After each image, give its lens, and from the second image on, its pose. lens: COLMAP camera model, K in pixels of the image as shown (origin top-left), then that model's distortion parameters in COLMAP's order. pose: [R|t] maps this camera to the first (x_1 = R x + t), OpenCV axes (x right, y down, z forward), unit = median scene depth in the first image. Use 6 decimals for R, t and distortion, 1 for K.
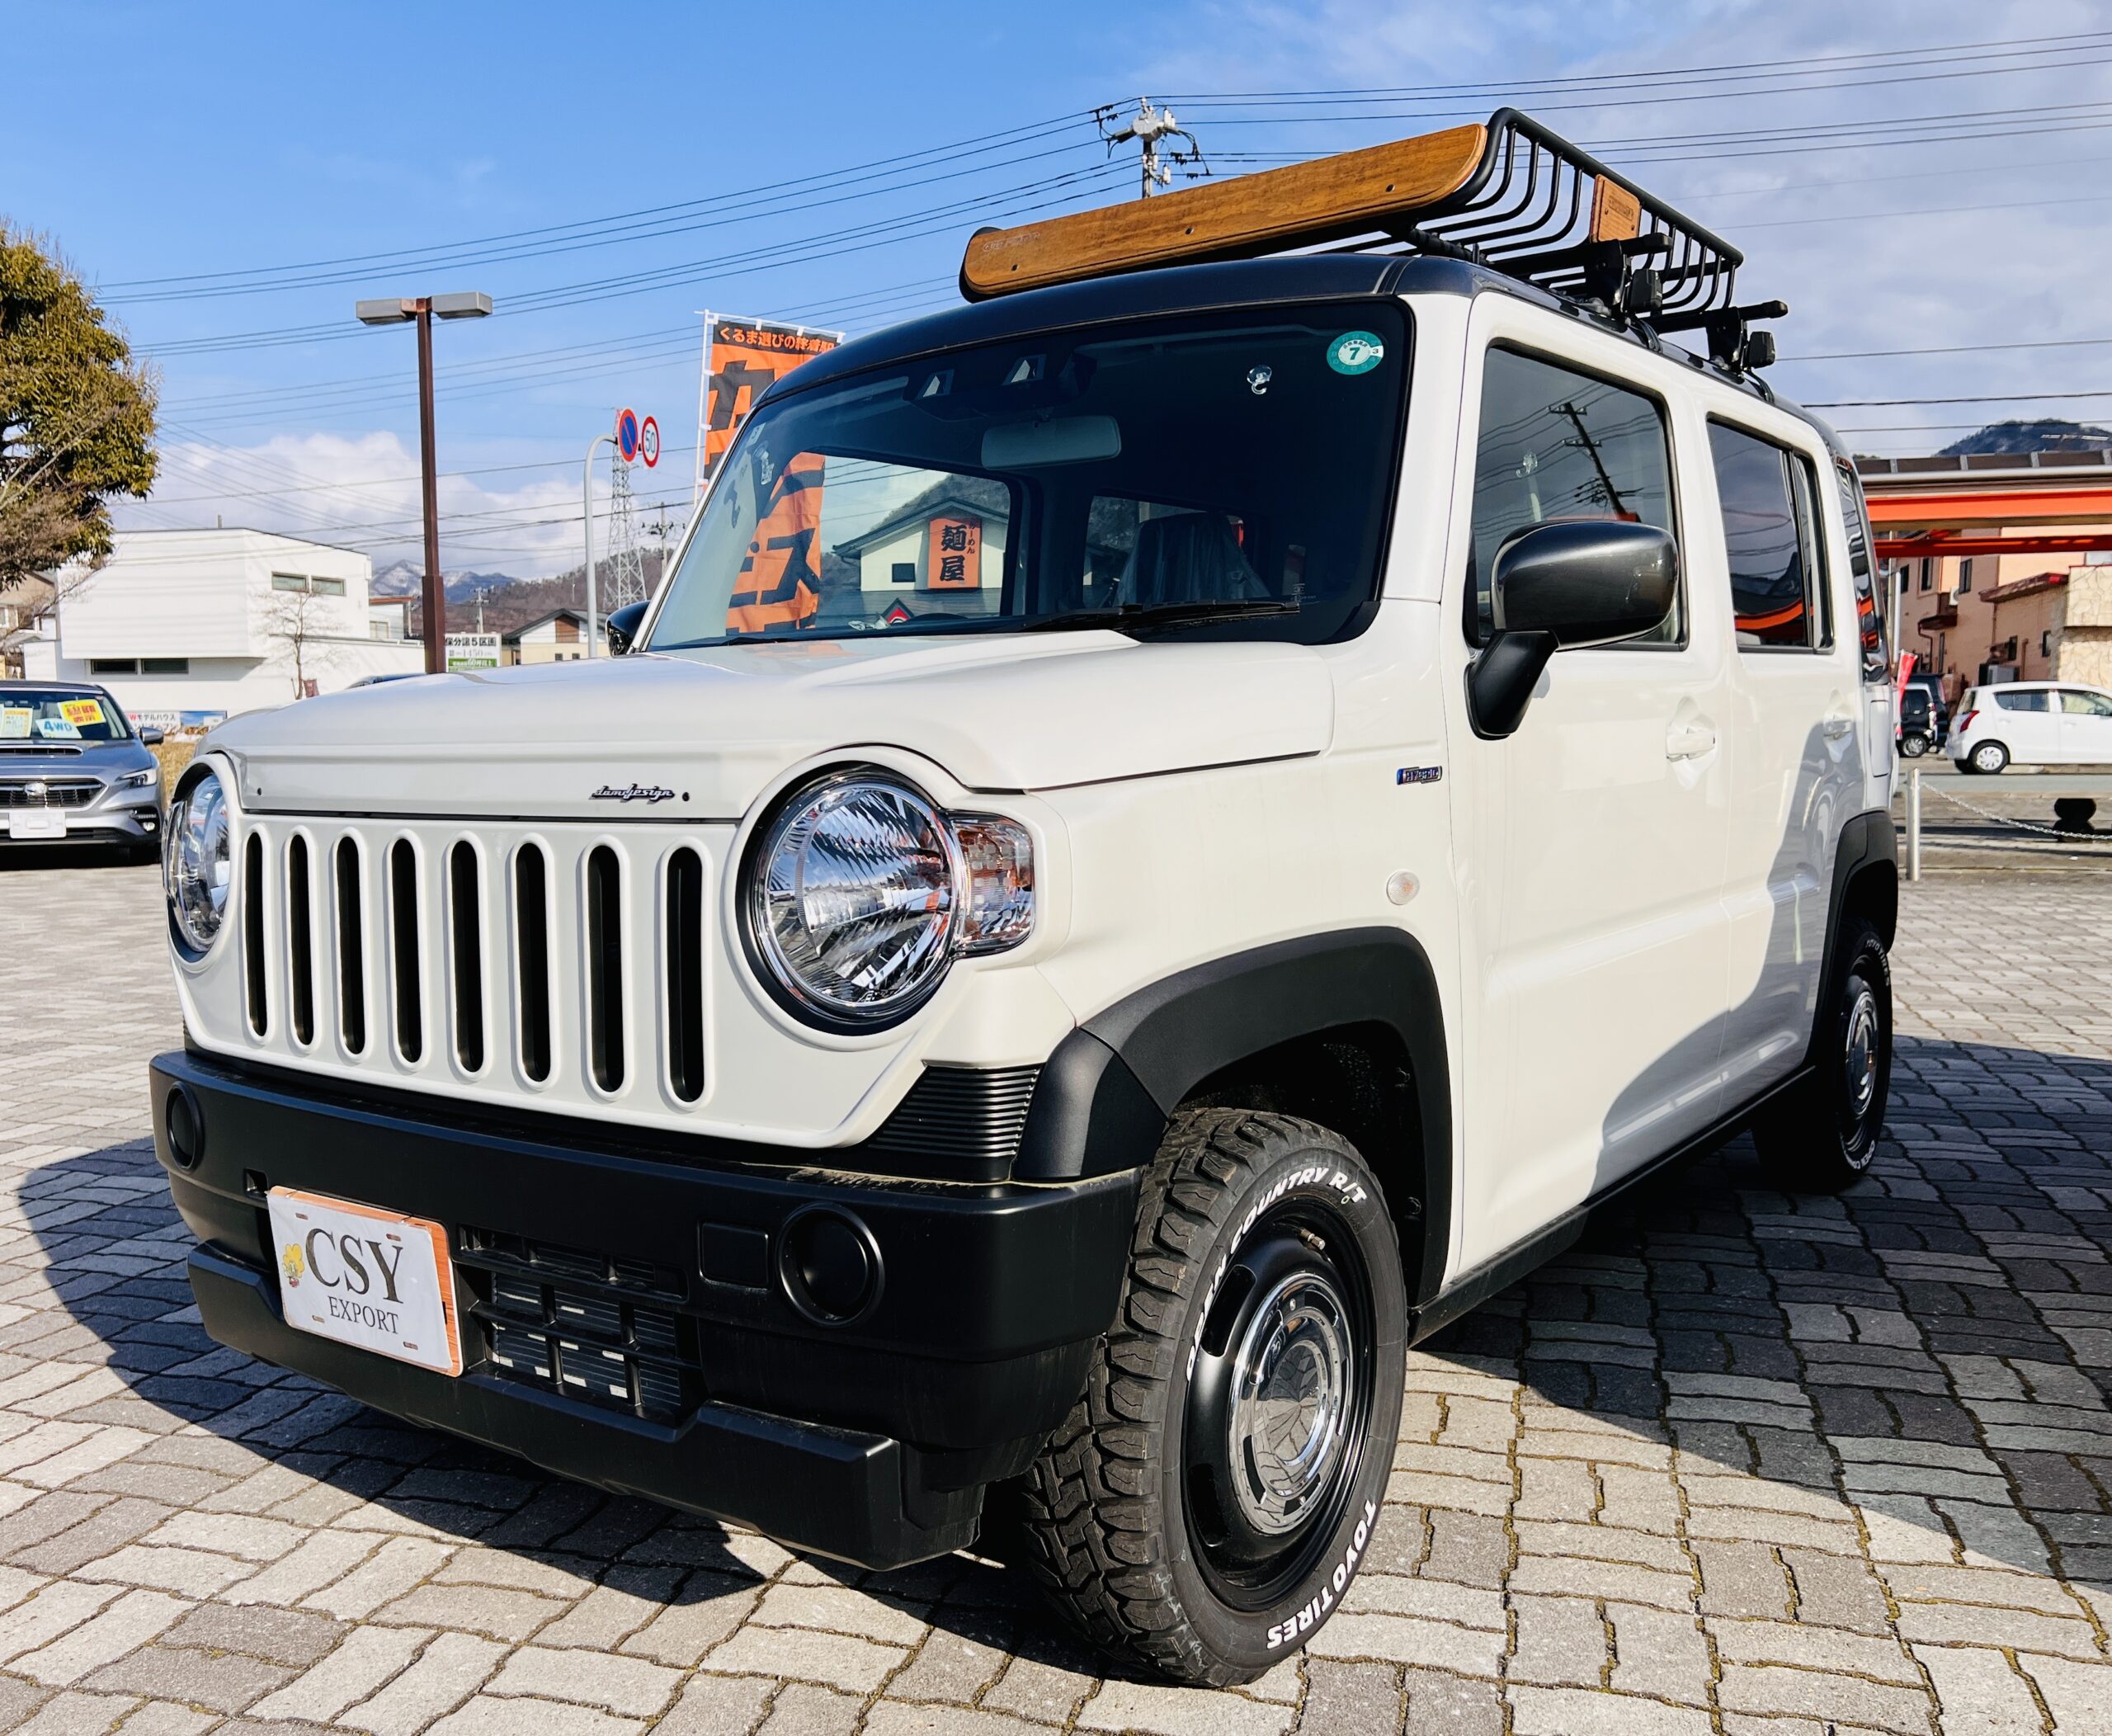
lens RADIAL K [[1879.4, 0, 1058.5], [0, 1879.4, 852.2], [0, 0, 1]] dist [0.026258, -0.000503]
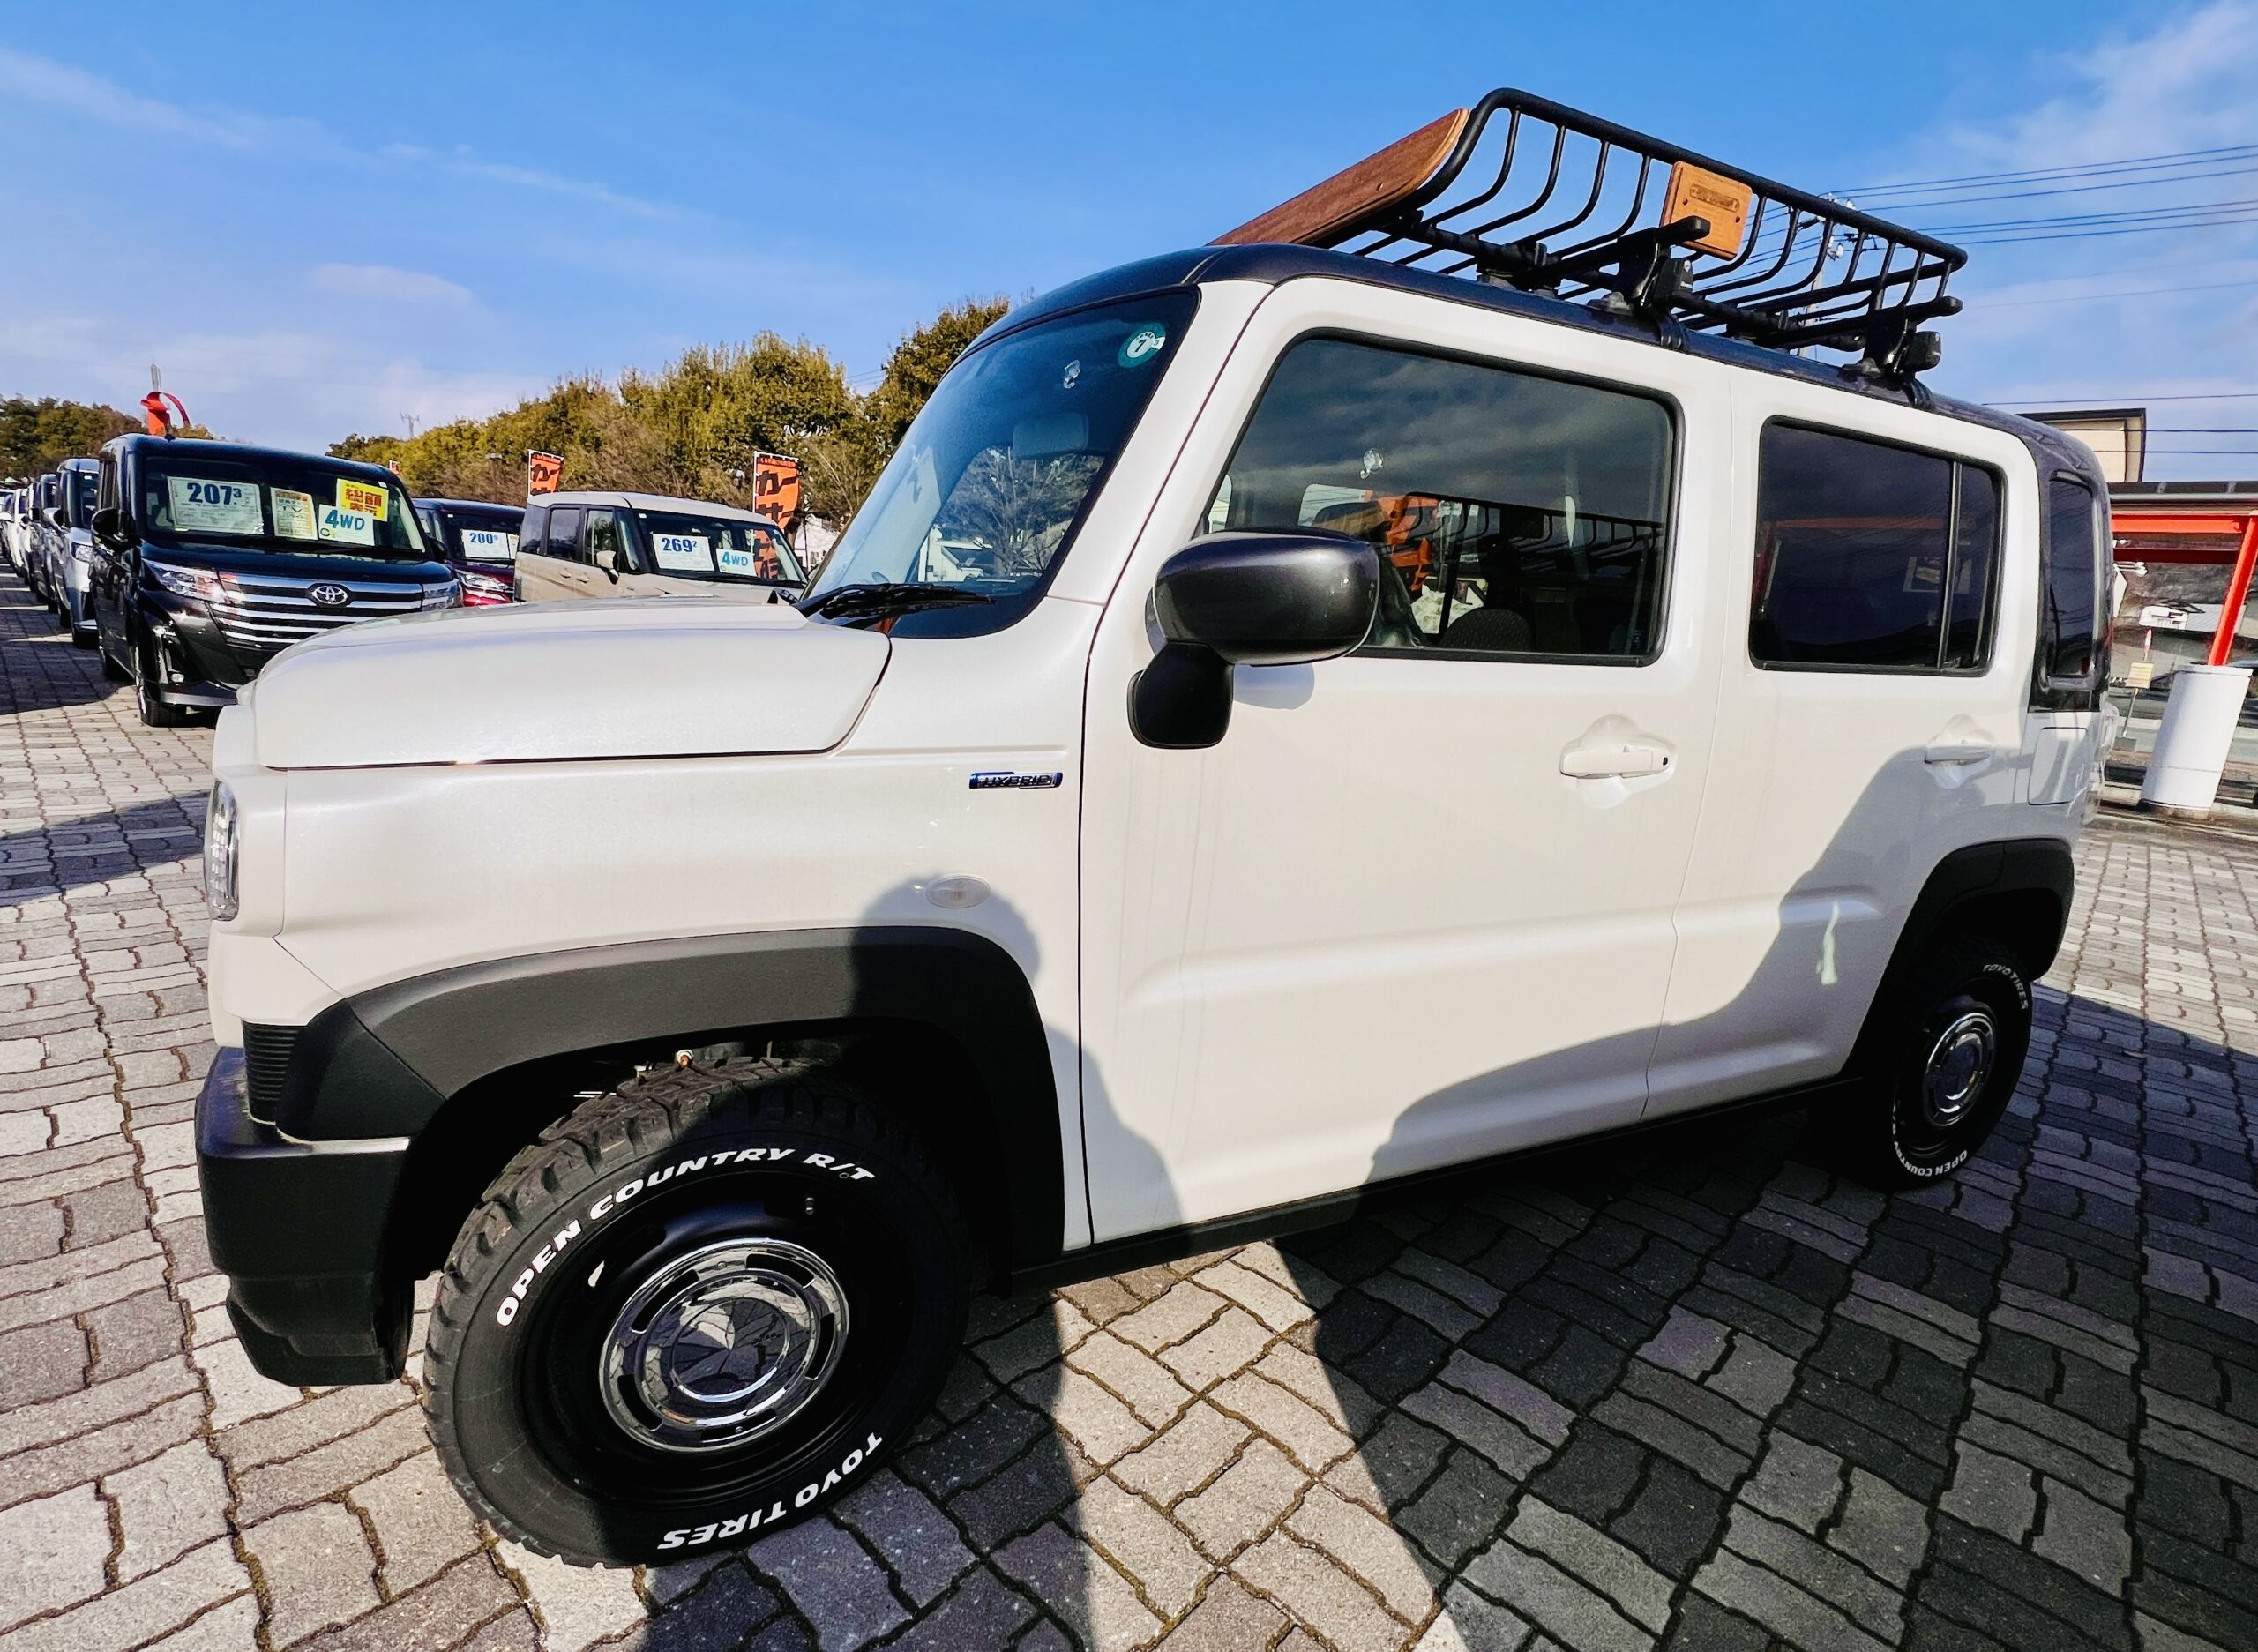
lens RADIAL K [[1087.8, 0, 1177.7], [0, 1087.8, 819.9], [0, 0, 1]] dist [-0.002209, -0.001065]
pose [[0.881703, 0.162983, -0.442760, 0.428383], [-0.112189, 0.983947, 0.138786, -0.089743], [0.458272, -0.072695, 0.885834, 0.435235]]
